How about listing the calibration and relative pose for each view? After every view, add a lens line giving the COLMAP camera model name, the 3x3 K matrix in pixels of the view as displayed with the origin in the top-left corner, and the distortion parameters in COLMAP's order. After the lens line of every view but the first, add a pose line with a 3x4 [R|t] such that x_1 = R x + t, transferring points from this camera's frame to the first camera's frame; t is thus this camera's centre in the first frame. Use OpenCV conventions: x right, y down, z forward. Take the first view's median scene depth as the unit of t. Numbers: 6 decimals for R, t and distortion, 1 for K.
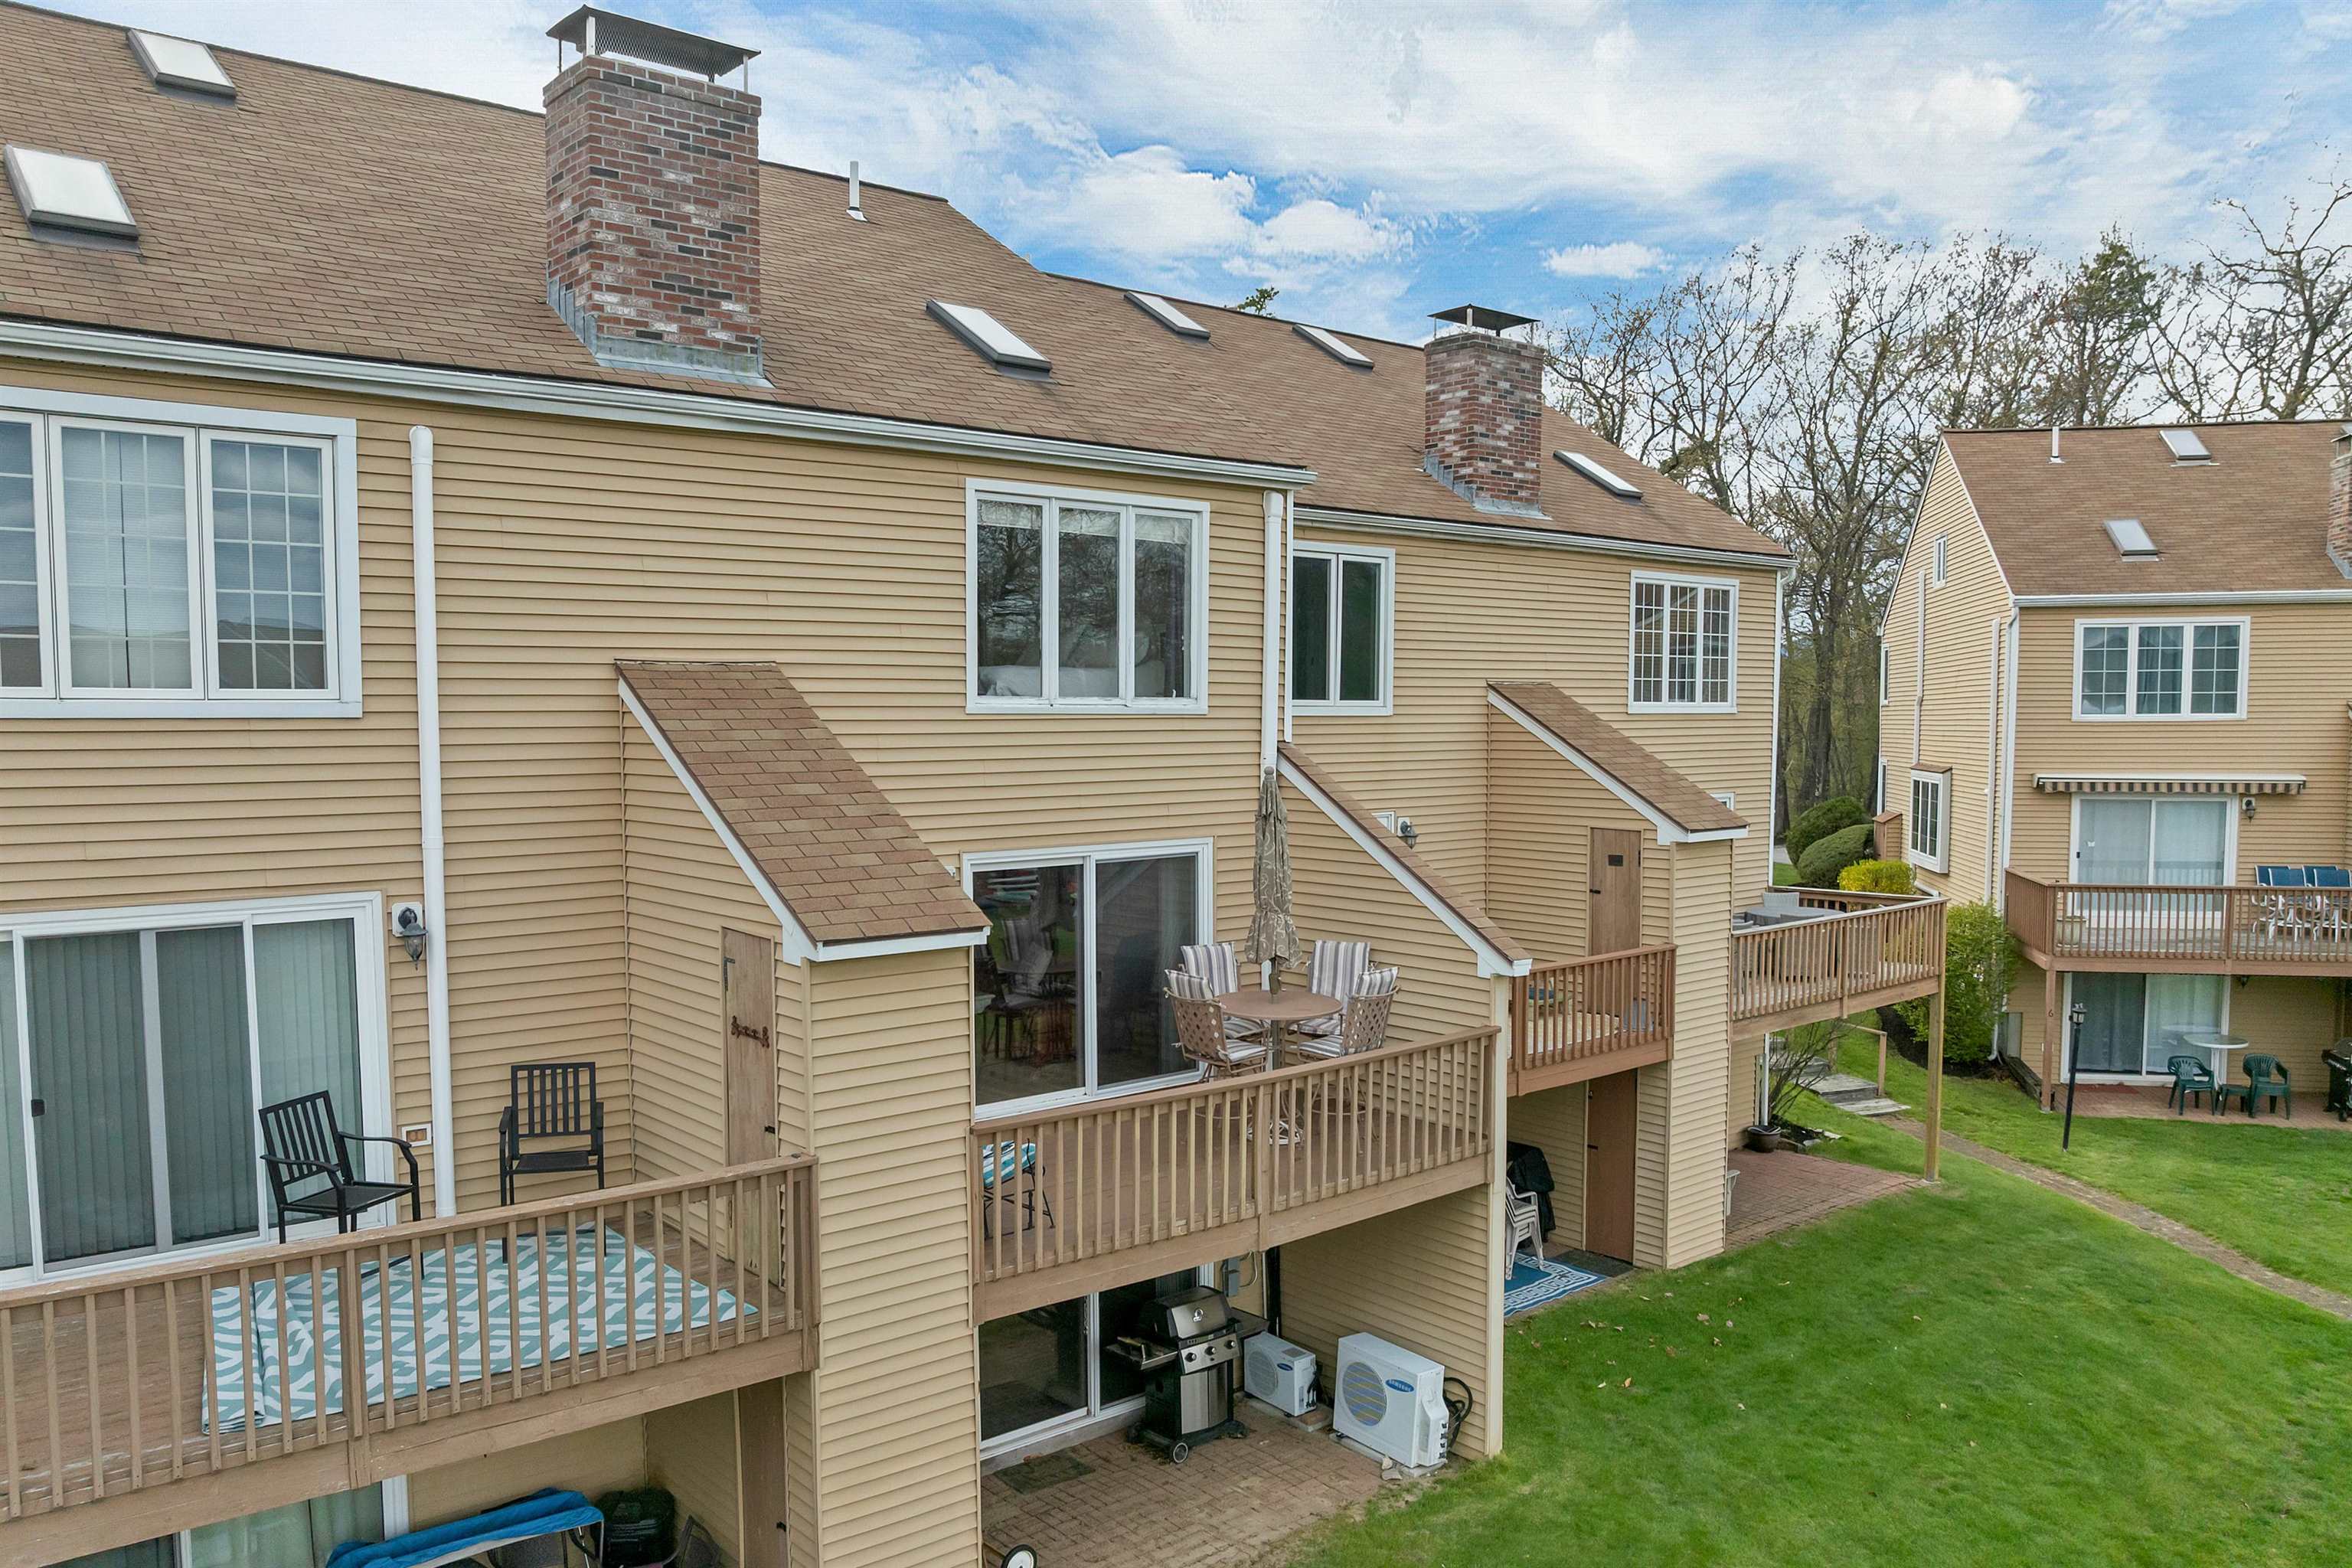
lens RADIAL K [[1693.6, 0, 1110.3], [0, 1693.6, 787.9], [0, 0, 1]] dist [-0.038997, 0.000607]
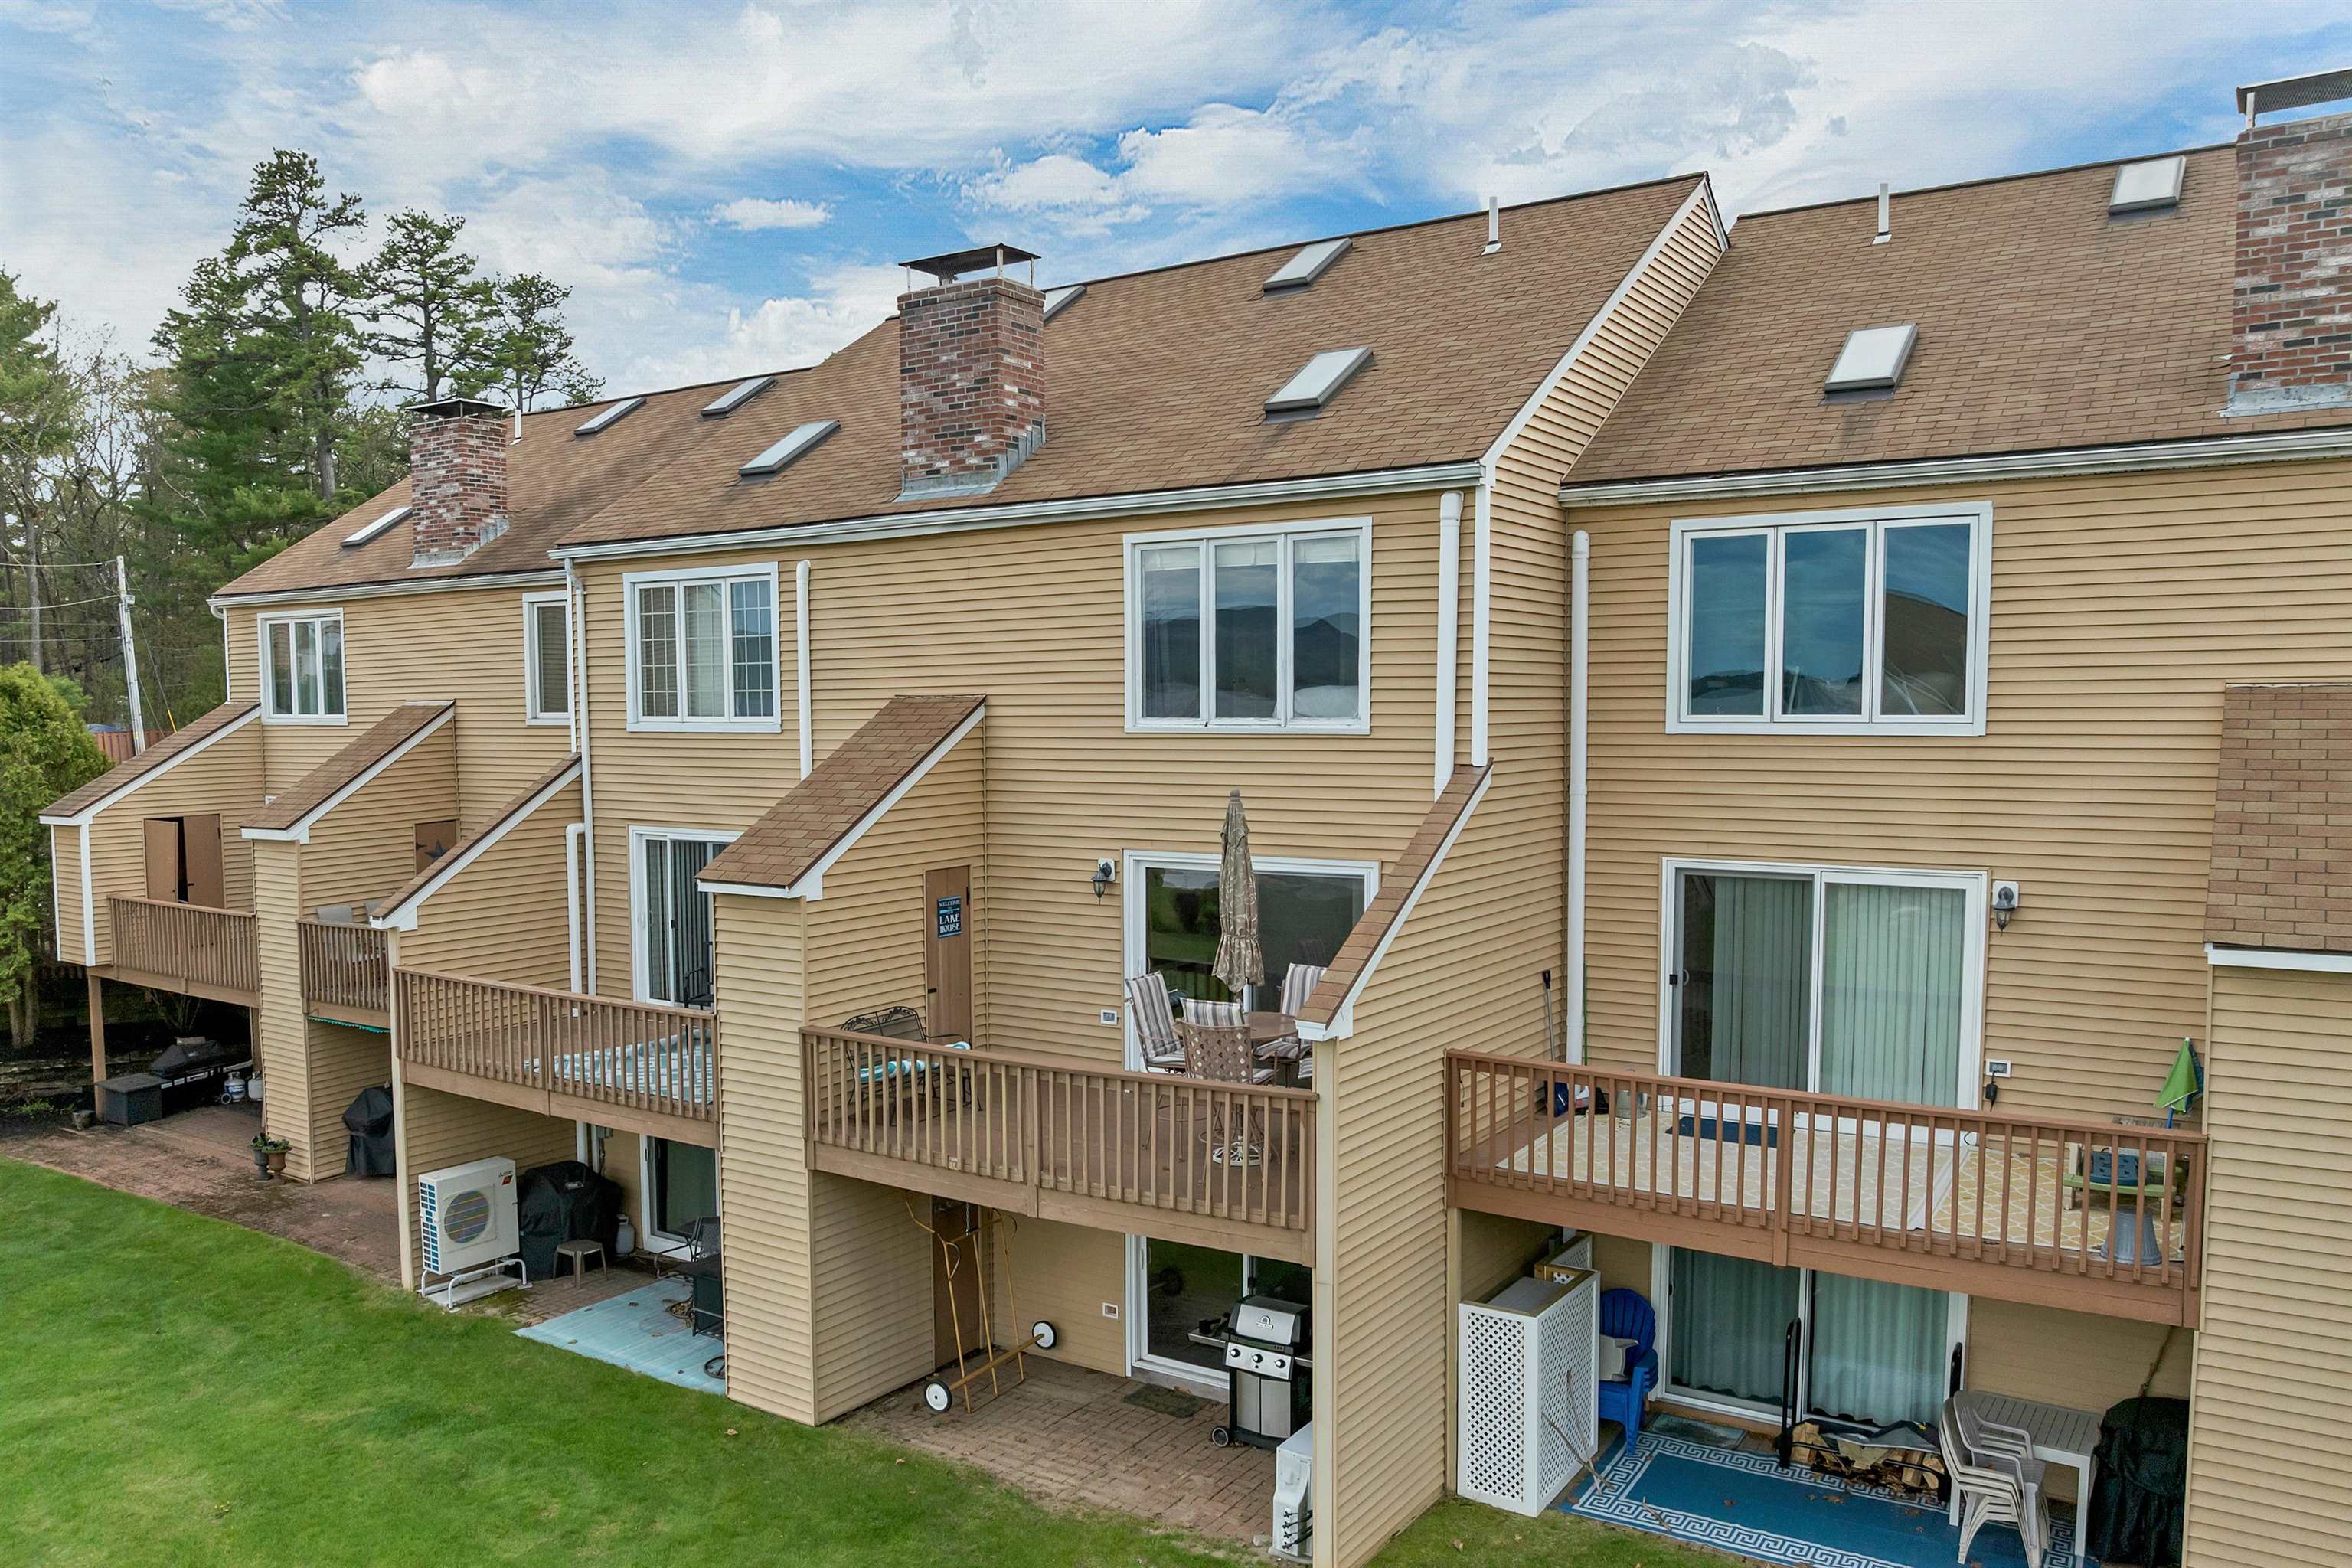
lens RADIAL K [[1595.2, 0, 1179.2], [0, 1595.2, 793.5], [0, 0, 1]] dist [0.018865, -0.001477]
pose [[0.348638, 0.035141, -0.936598, 1.073894], [-0.045547, 0.998751, 0.020518, -0.026966], [0.936150, 0.035506, 0.349803, 0.699074]]
